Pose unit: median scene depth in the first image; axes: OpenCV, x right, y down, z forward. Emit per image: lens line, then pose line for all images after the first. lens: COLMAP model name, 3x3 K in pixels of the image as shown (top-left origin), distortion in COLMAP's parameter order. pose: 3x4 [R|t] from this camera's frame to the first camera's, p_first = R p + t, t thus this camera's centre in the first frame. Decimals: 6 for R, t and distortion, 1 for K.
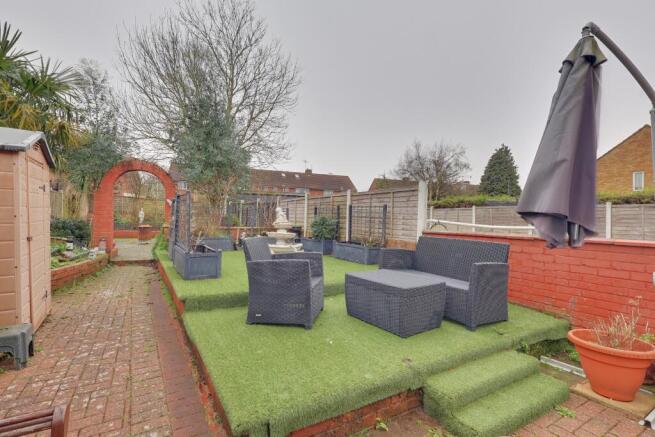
lens RADIAL K [[307.2, 0, 324.2], [0, 307.2, 219.4], [0, 0, 1]] dist [0.001745, 0.000651]
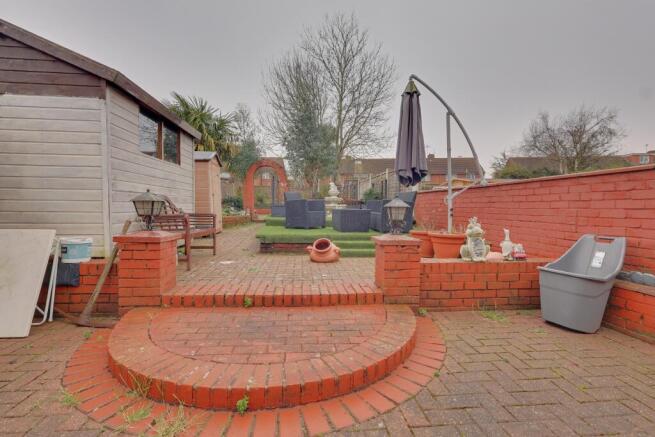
lens RADIAL K [[307.2, 0, 324.2], [0, 307.2, 219.4], [0, 0, 1]] dist [0.001745, 0.000651]
pose [[0.904377, -0.003186, -0.426722, 0.165613], [0.017078, 0.999441, 0.028733, 0.036497], [0.426392, -0.033273, 0.903926, -0.158019]]
